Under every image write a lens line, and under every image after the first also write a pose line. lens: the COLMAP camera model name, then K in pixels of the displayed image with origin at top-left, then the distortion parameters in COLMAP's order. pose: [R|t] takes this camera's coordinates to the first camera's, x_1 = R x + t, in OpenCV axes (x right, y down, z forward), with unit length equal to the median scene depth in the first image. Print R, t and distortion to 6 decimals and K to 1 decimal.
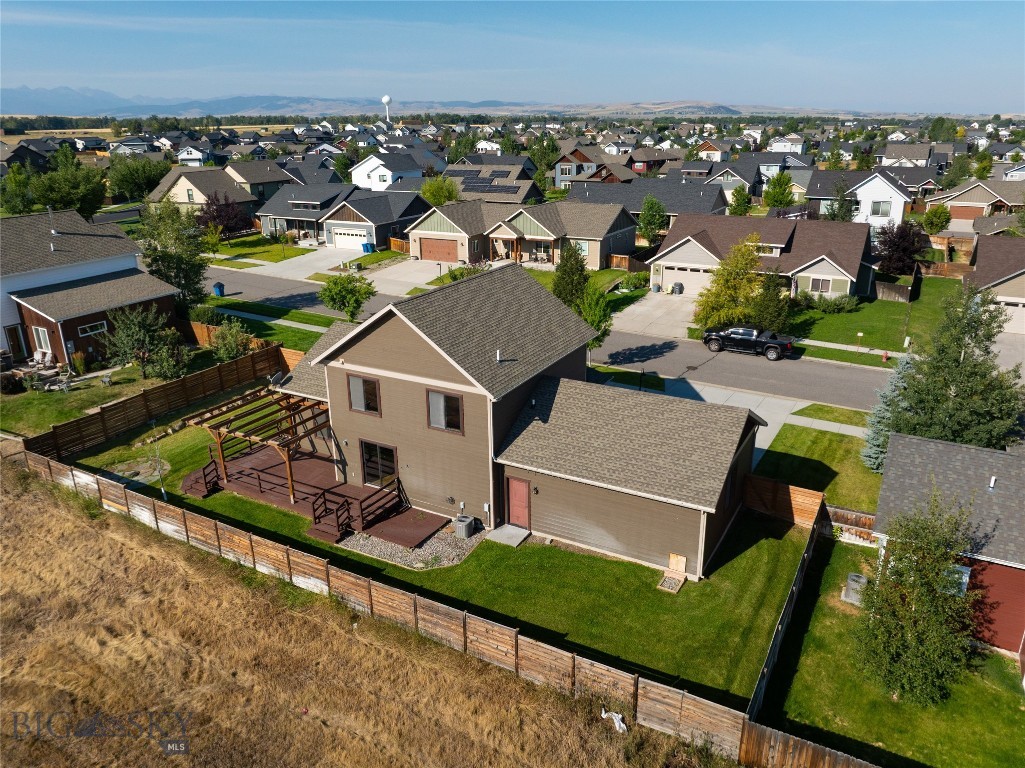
lens RADIAL K [[729.3, 0, 512.5], [0, 729.3, 384.0], [0, 0, 1]] dist [-0.036260, 0.000076]
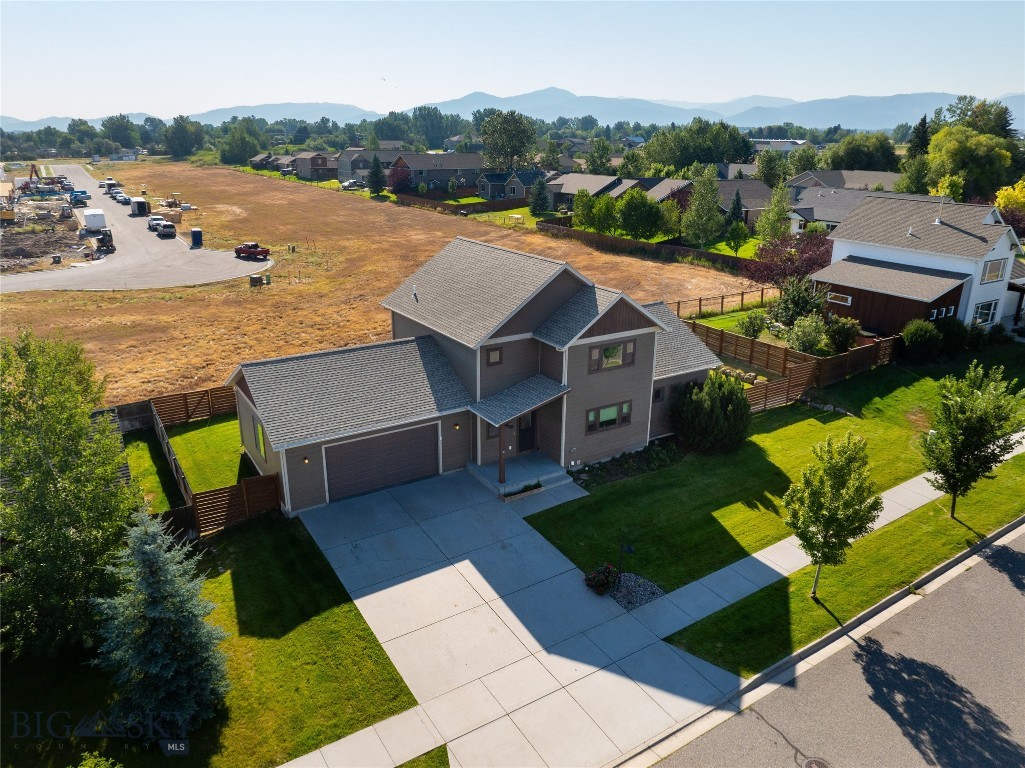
lens RADIAL K [[719.8, 0, 512.5], [0, 719.8, 384.0], [0, 0, 1]] dist [-0.038266, 0.001873]
pose [[-0.465237, 0.299657, -0.832923, 0.411575], [-0.298009, 0.833007, 0.466144, -0.224364], [0.833514, 0.465086, -0.298244, 0.661825]]
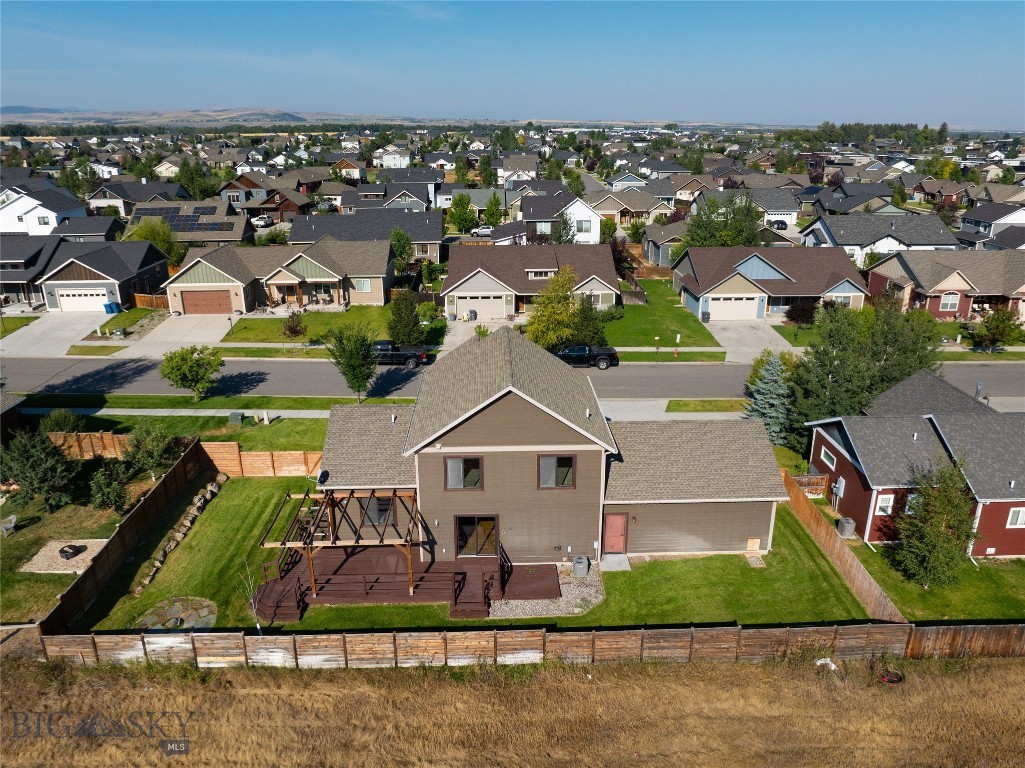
lens RADIAL K [[719.8, 0, 512.5], [0, 719.8, 384.0], [0, 0, 1]] dist [-0.038266, 0.001873]
pose [[0.860503, -0.163978, 0.482333, -0.291018], [0.167551, 0.985205, 0.036019, -0.064002], [-0.481103, 0.049821, 0.875247, 0.025311]]
